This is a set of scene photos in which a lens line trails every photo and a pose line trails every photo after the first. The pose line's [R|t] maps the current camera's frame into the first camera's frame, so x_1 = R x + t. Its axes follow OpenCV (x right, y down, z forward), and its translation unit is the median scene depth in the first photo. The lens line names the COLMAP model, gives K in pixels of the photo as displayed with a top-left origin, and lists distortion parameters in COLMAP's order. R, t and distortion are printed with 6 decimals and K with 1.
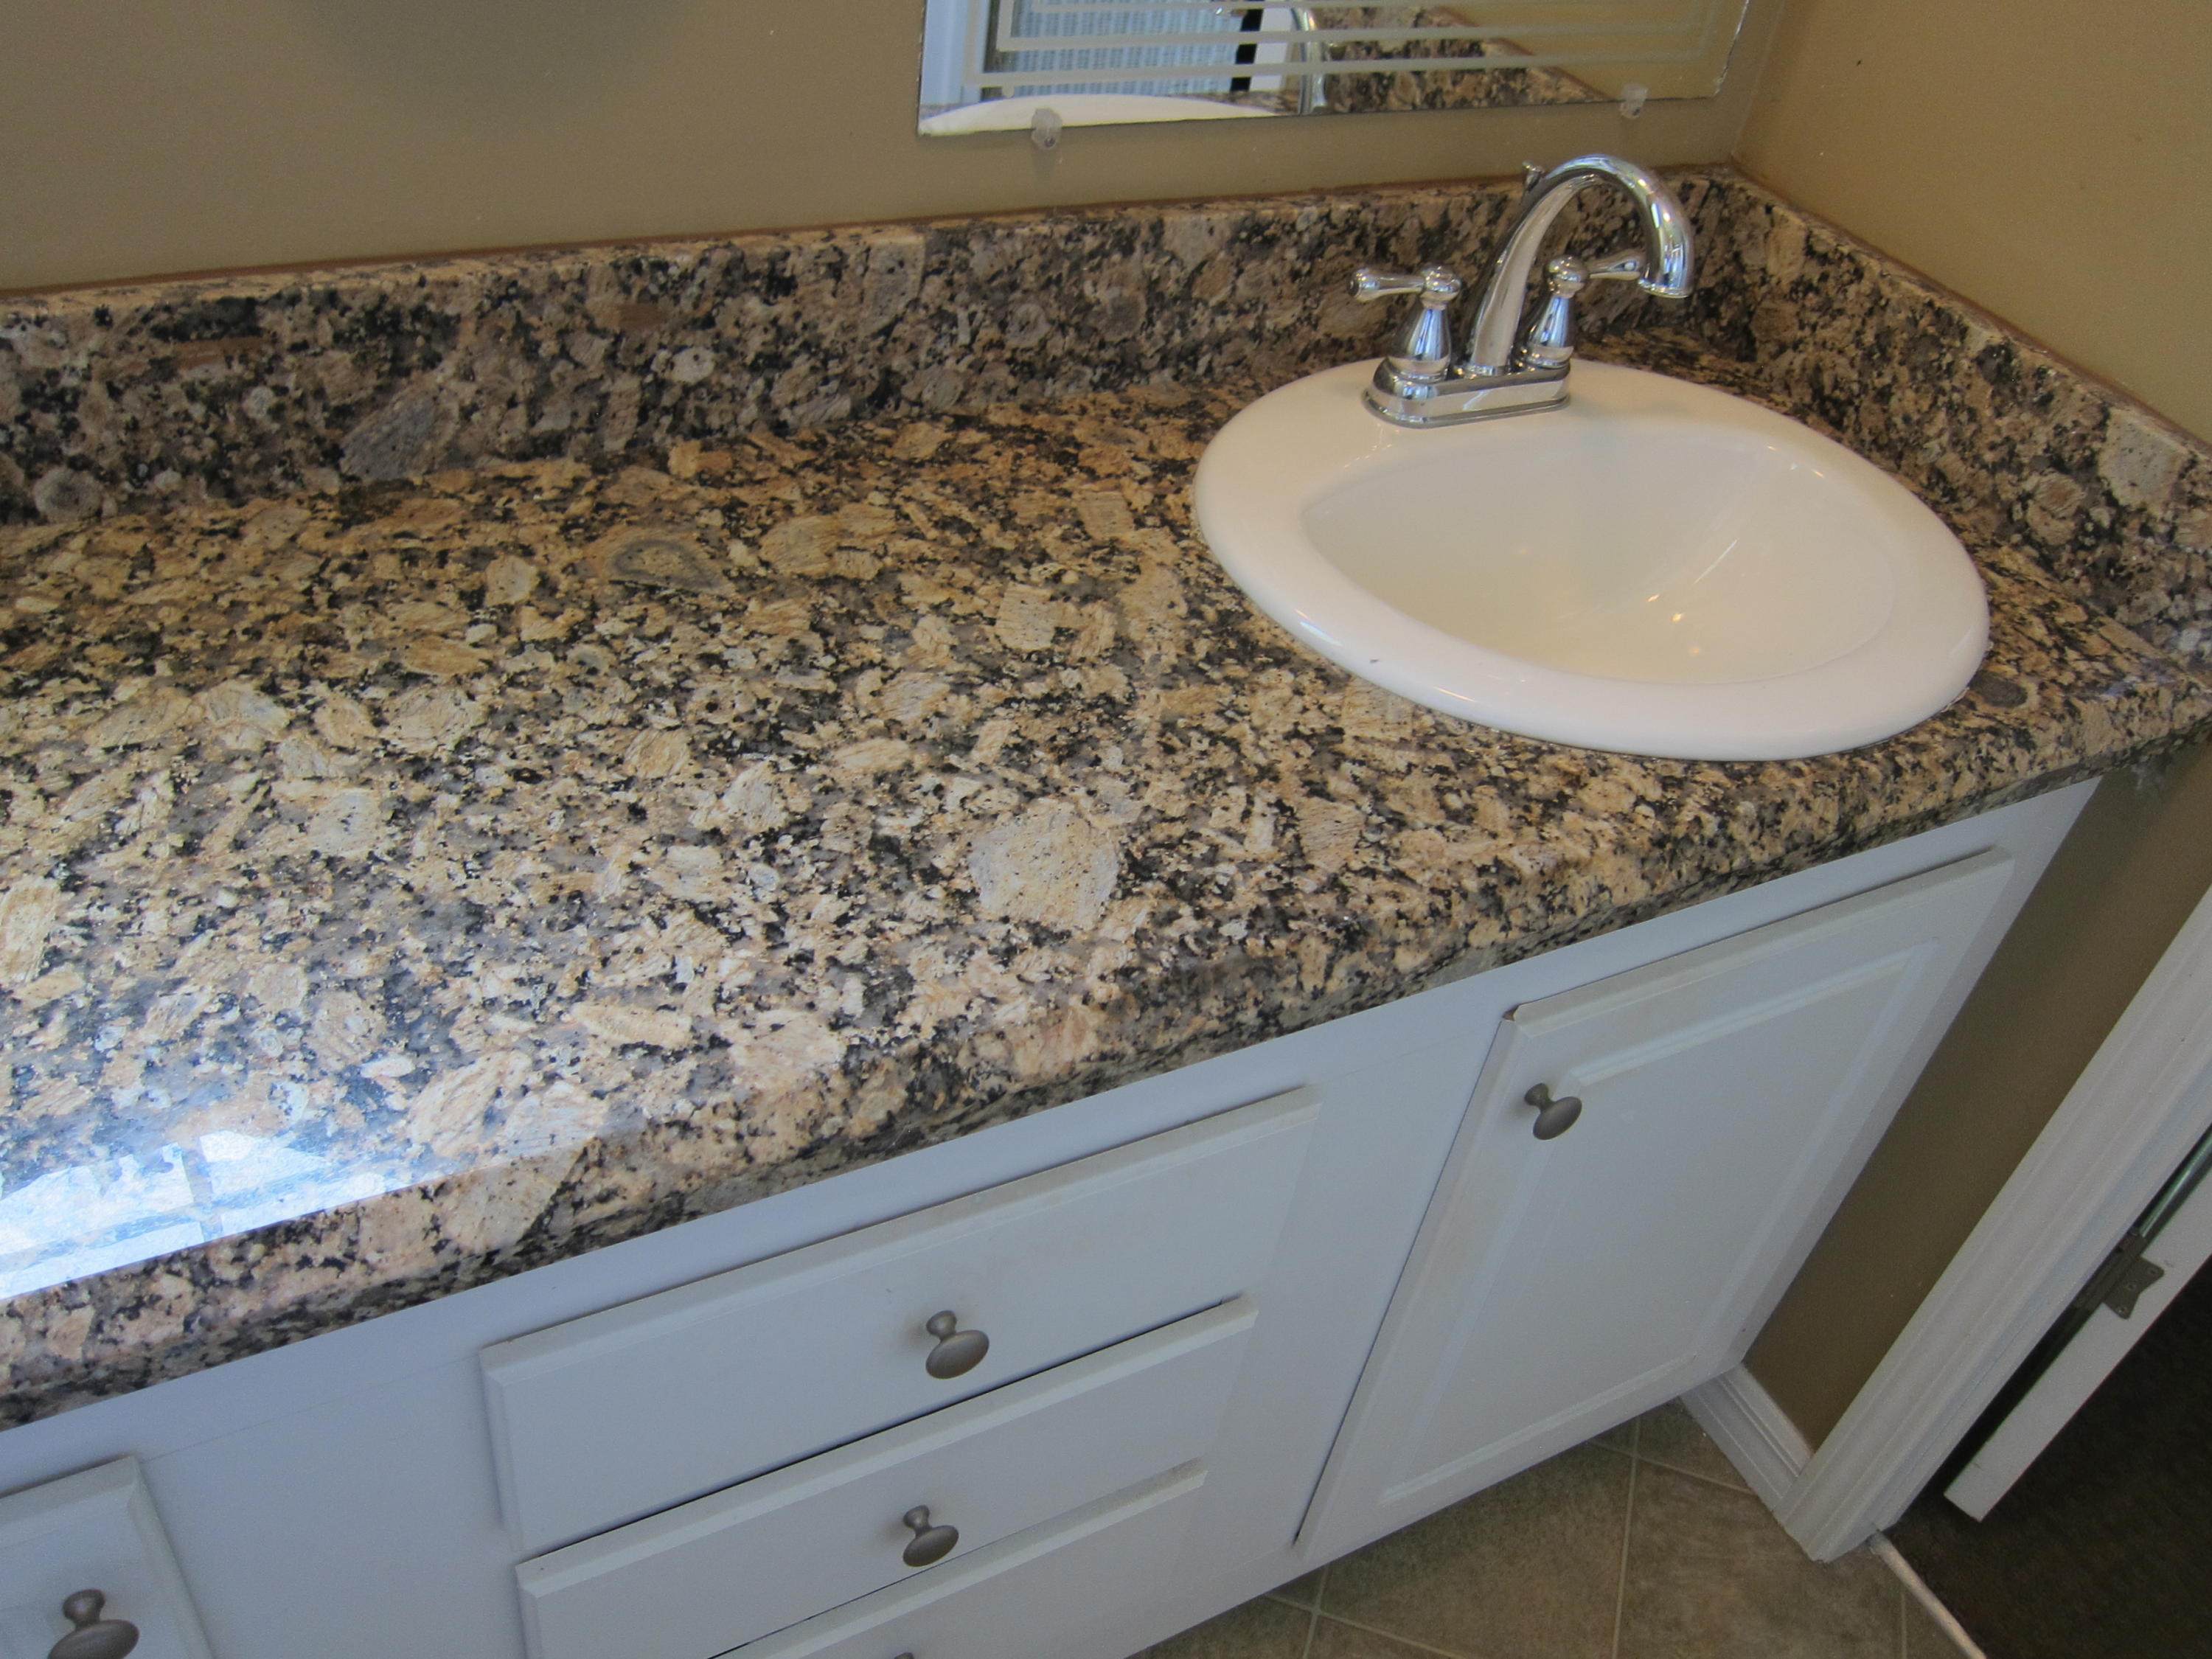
lens RADIAL K [[1845.2, 0, 1110.5], [0, 1845.2, 832.8], [0, 0, 1]] dist [-0.062857, 0.023352]
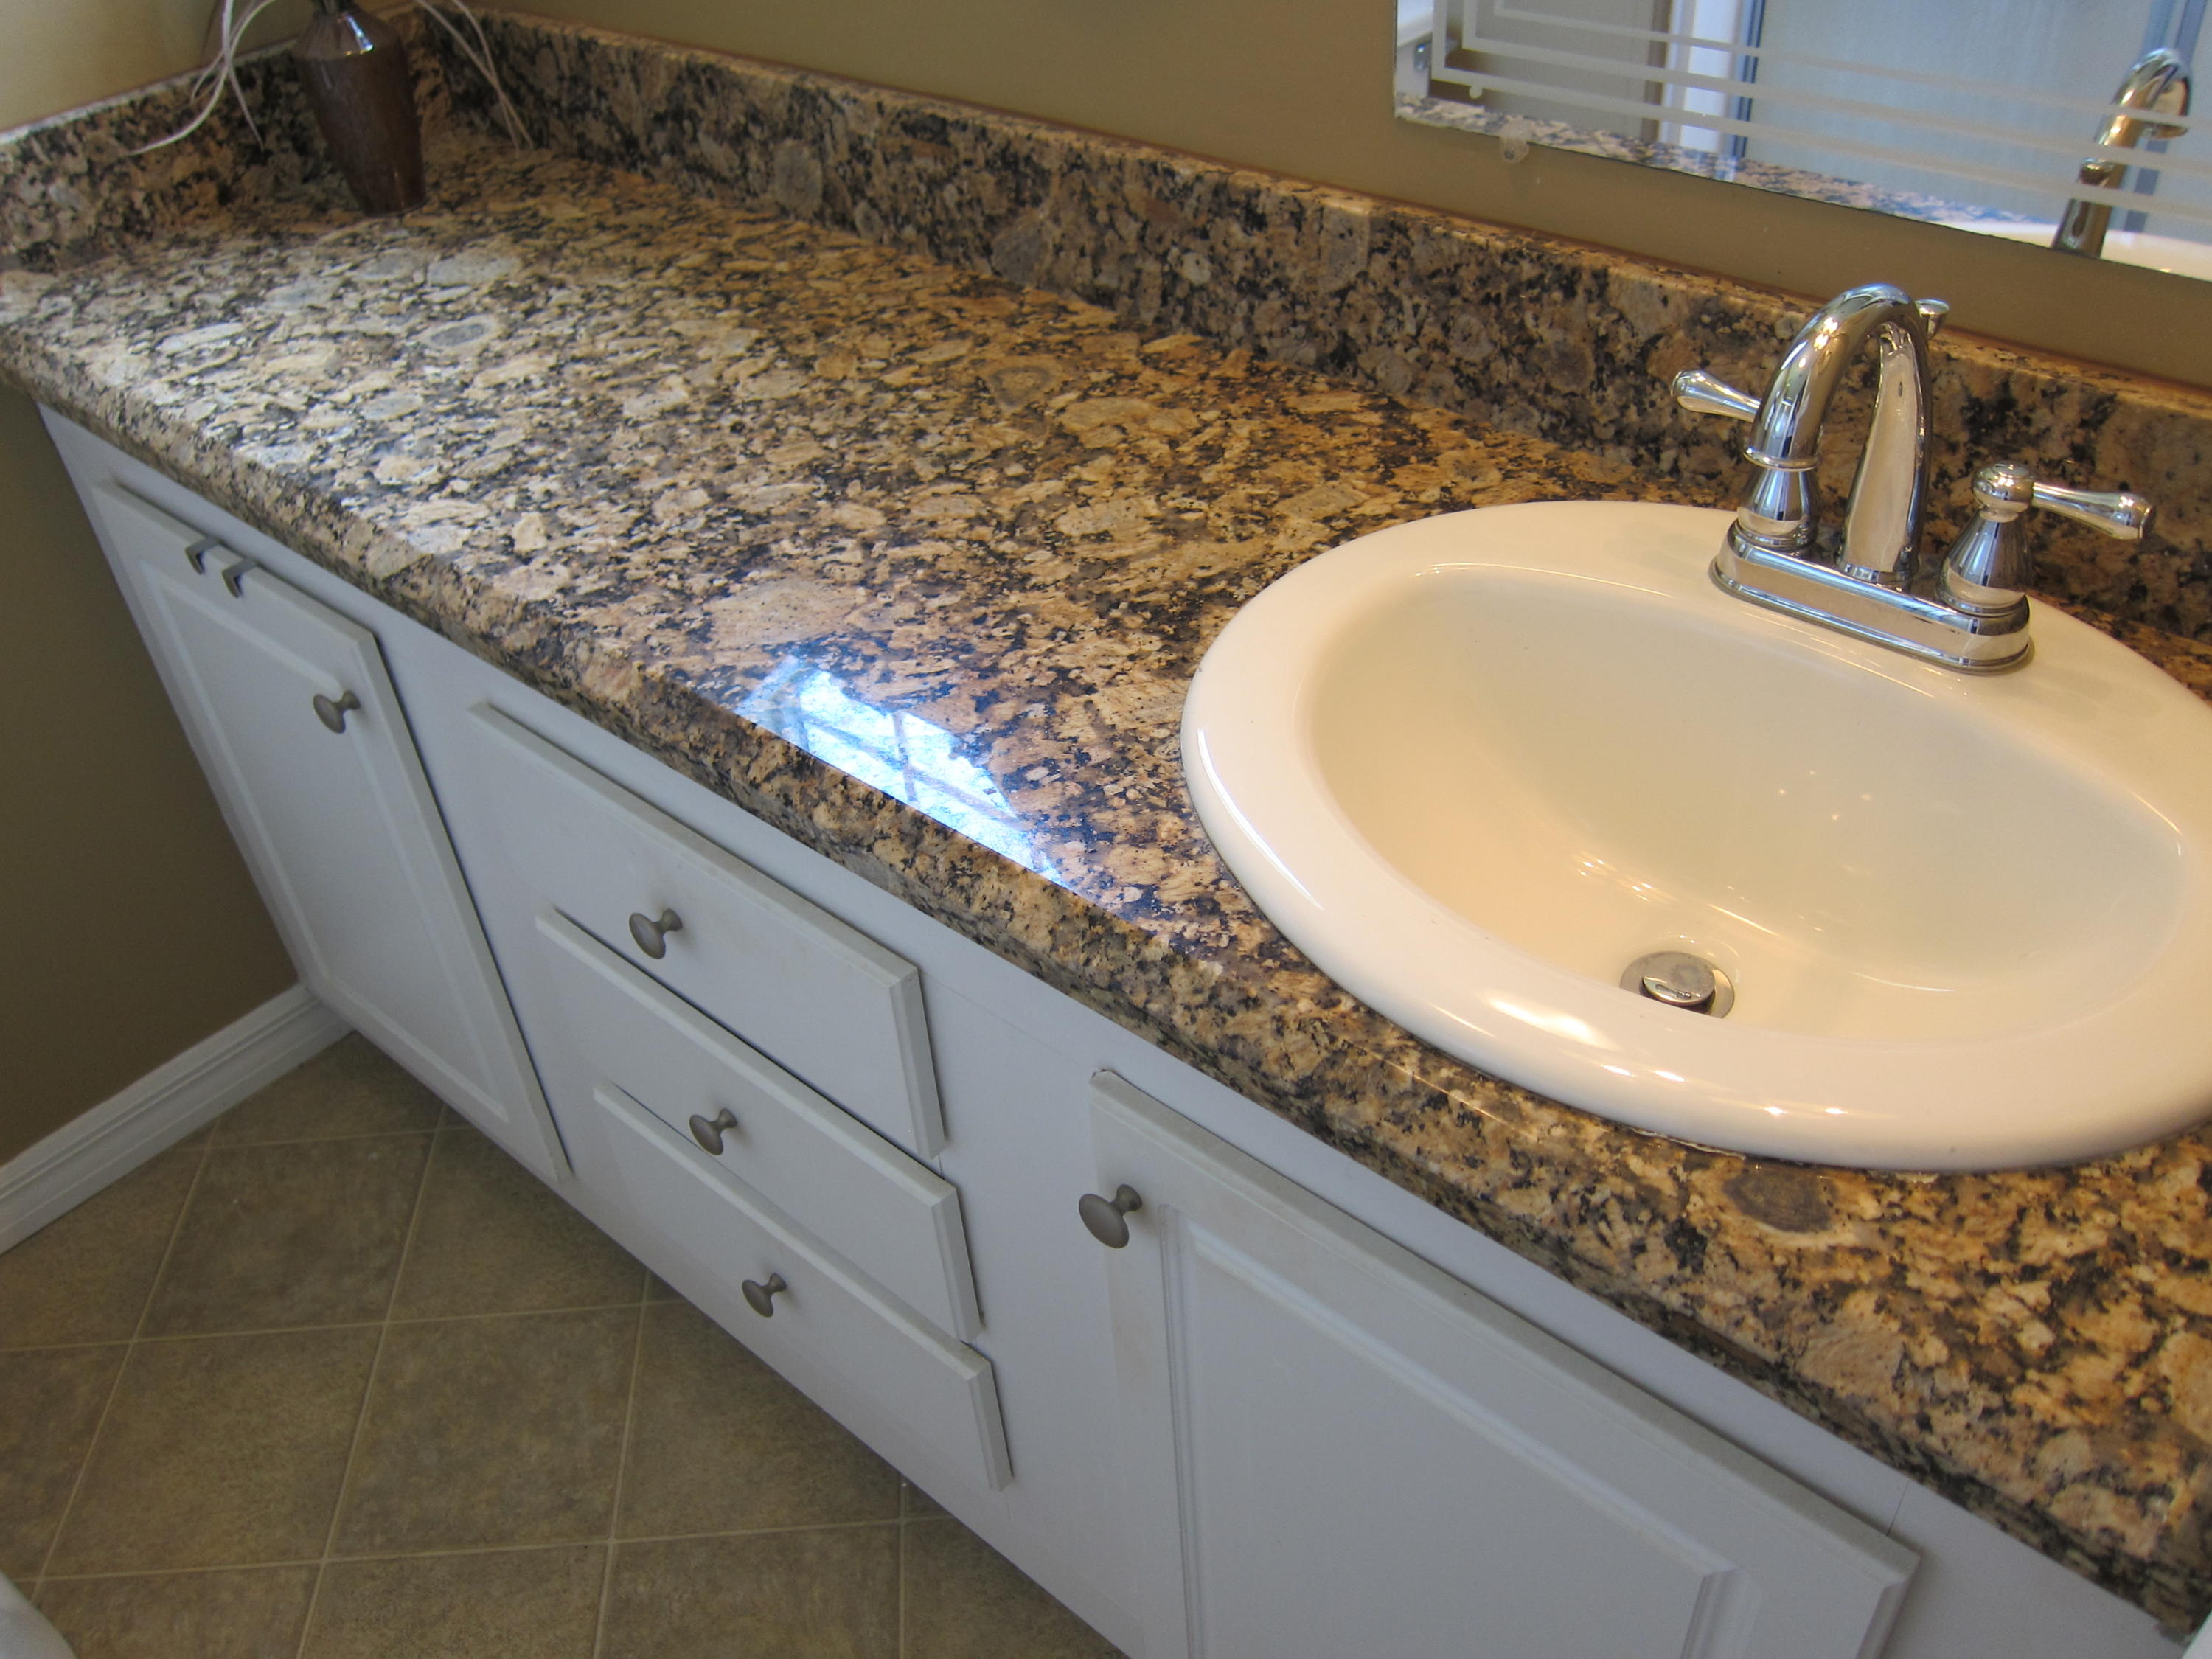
lens RADIAL K [[1845.2, 0, 1110.5], [0, 1845.2, 832.8], [0, 0, 1]] dist [-0.062857, 0.023352]
pose [[0.338679, 0.458238, -0.821775, 0.950097], [-0.514468, 0.821457, 0.246033, -0.235062], [0.787794, 0.339451, 0.513959, 0.509548]]
